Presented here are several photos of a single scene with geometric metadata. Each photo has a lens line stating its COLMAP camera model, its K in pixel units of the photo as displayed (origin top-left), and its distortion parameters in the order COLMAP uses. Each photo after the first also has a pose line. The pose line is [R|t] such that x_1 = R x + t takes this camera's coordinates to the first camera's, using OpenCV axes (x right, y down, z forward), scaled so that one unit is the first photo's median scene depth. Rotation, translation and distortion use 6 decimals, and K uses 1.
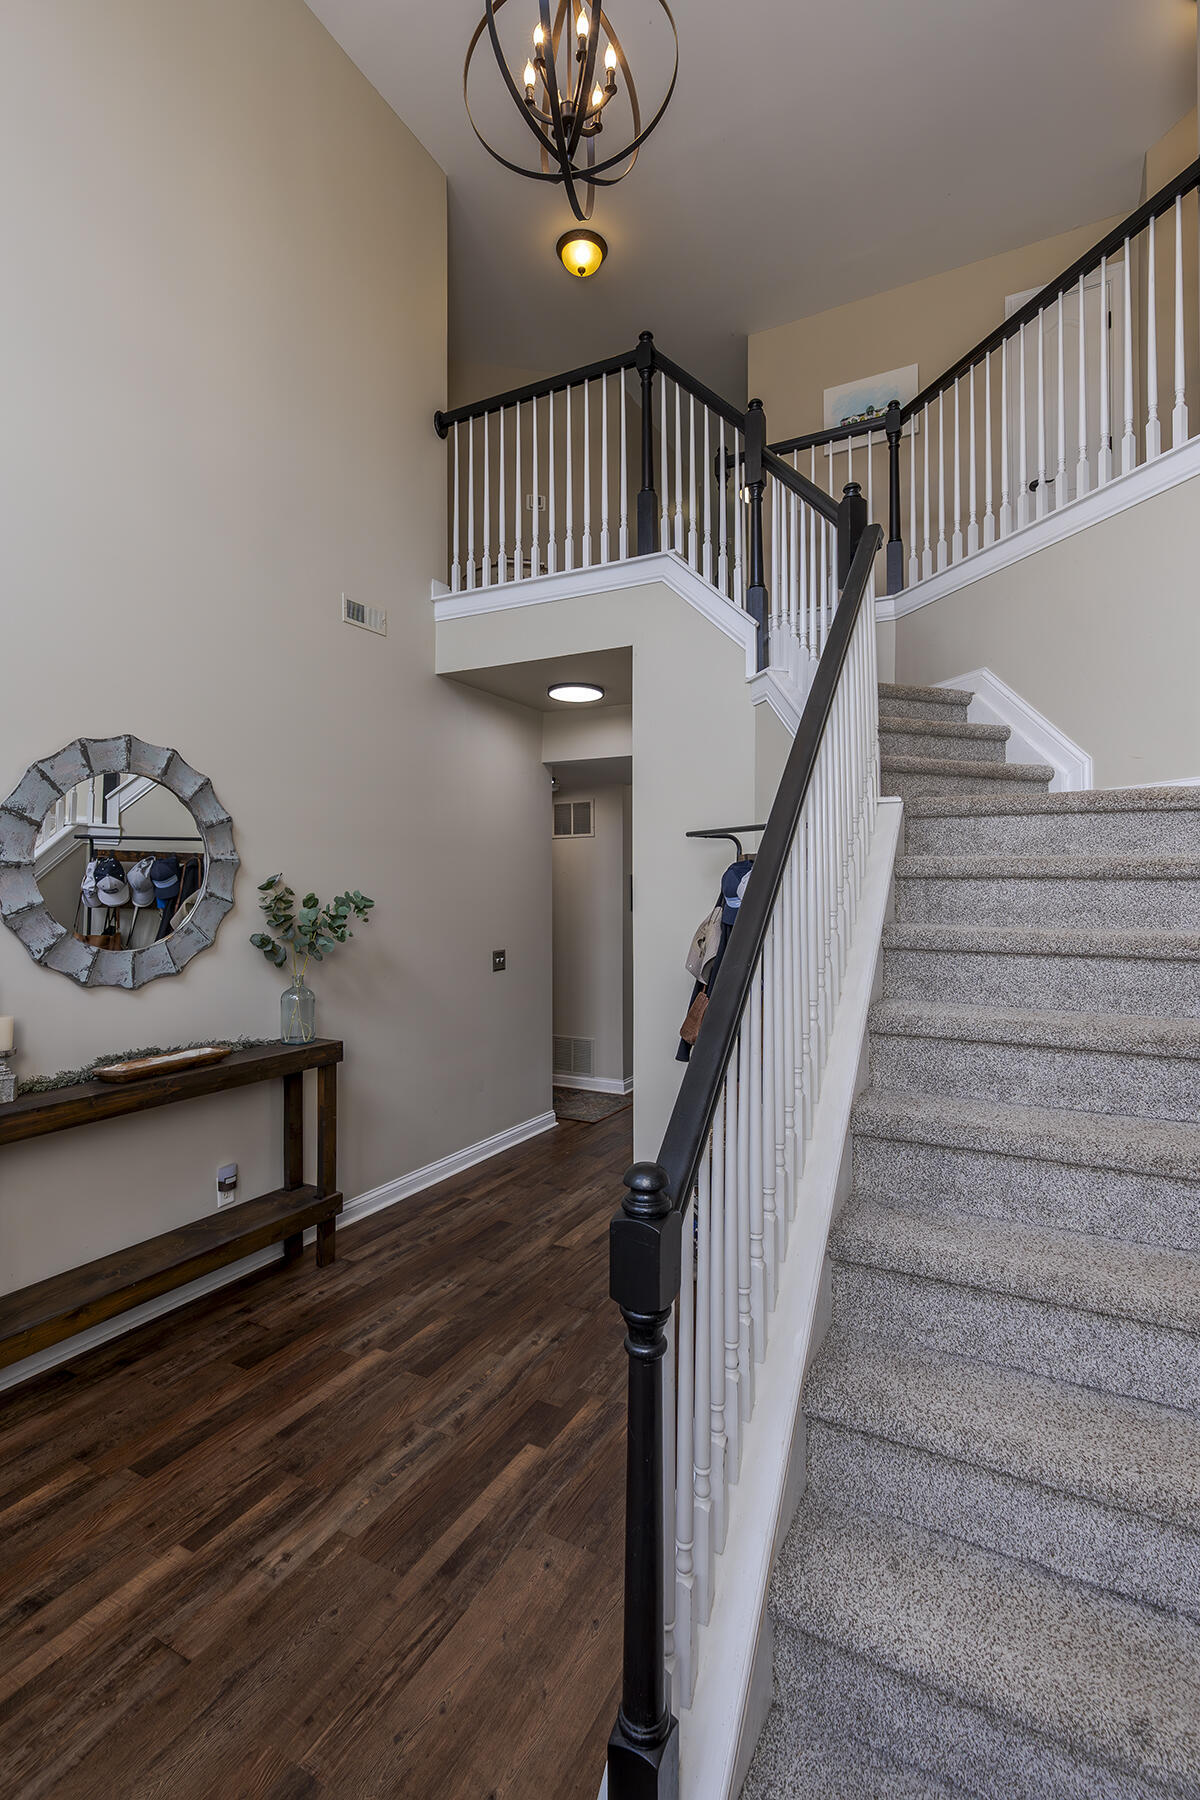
lens RADIAL K [[825.9, 0, 607.0], [0, 825.9, 881.9], [0, 0, 1]] dist [-0.002446, 0.000427]
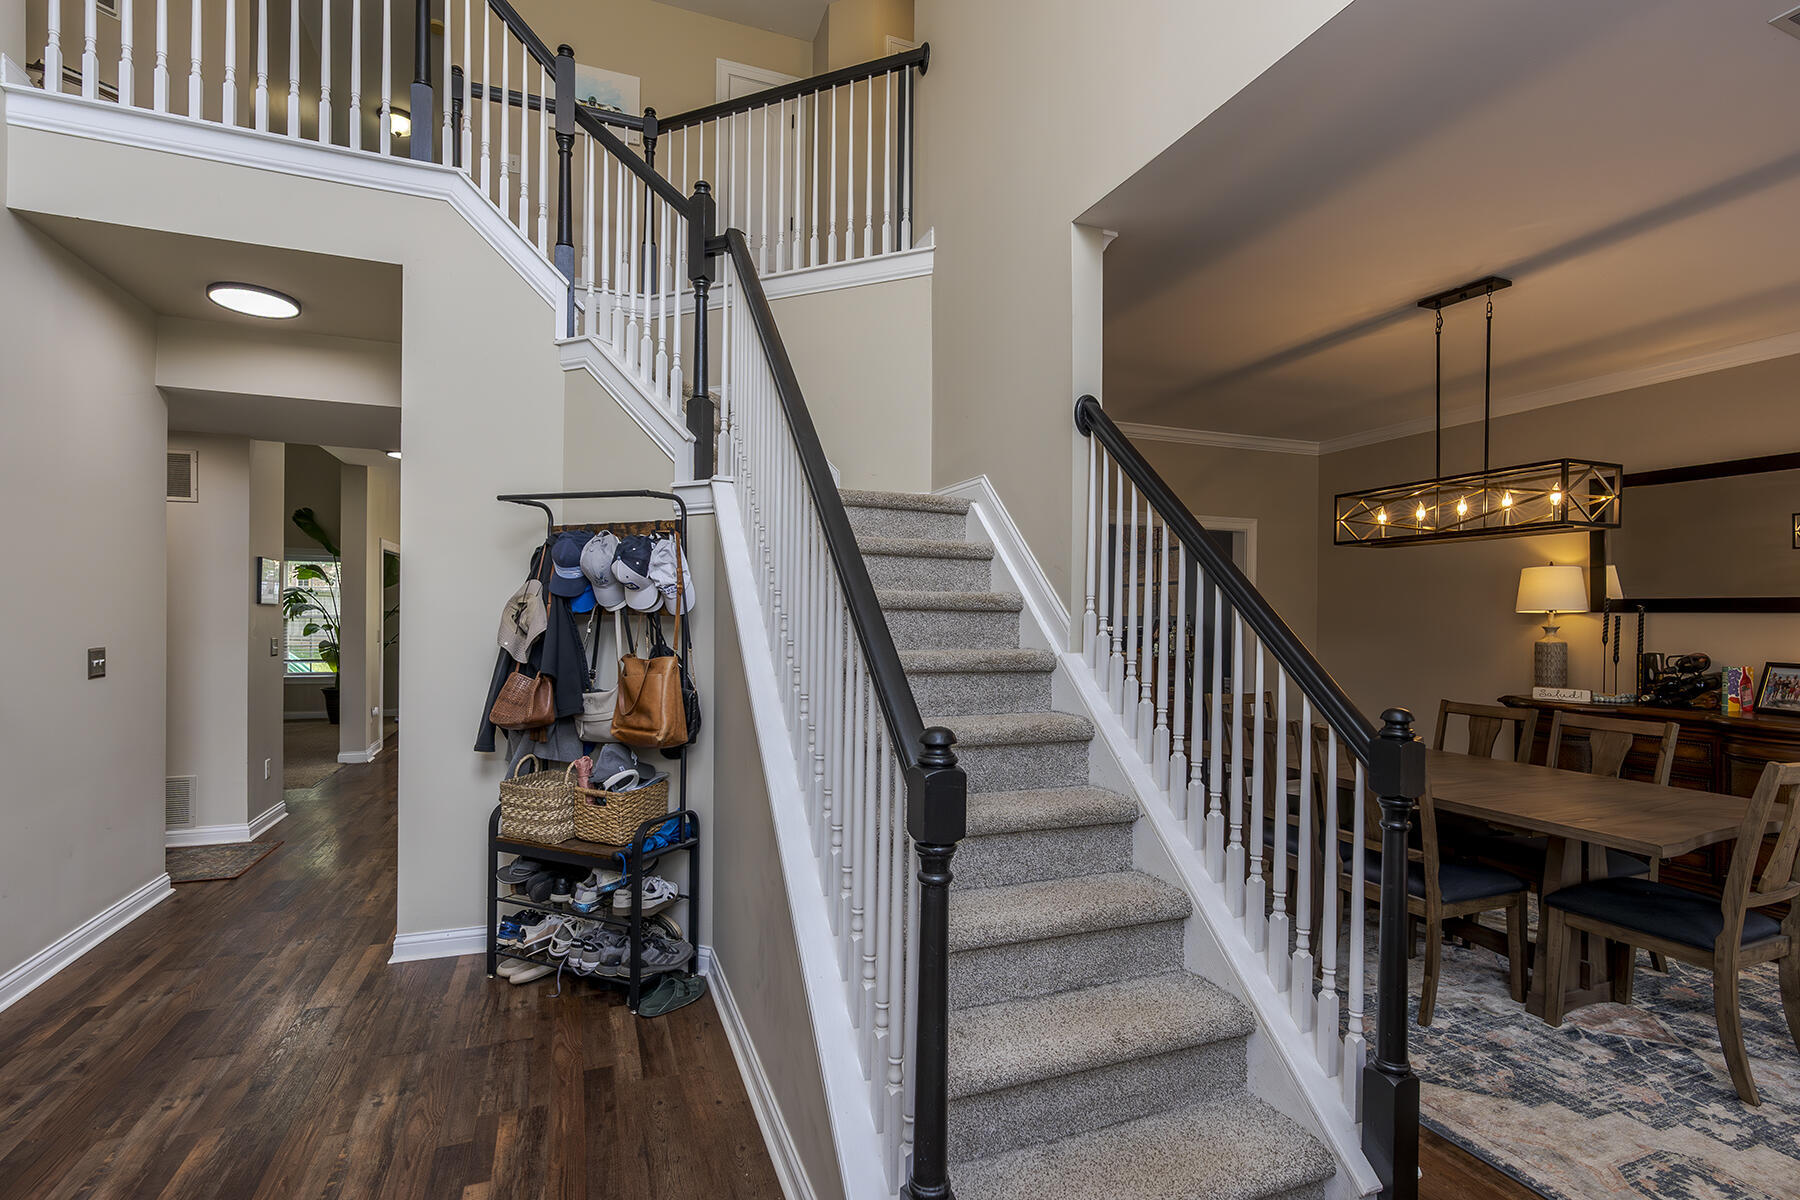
lens RADIAL K [[825.9, 0, 899.9], [0, 825.9, 616.7], [0, 0, 1]] dist [-0.002446, 0.000427]
pose [[0.661093, 0.003352, 0.750296, -0.314818], [-0.017526, 0.999786, 0.010975, 0.059303], [-0.750099, -0.020405, 0.661011, 0.088056]]
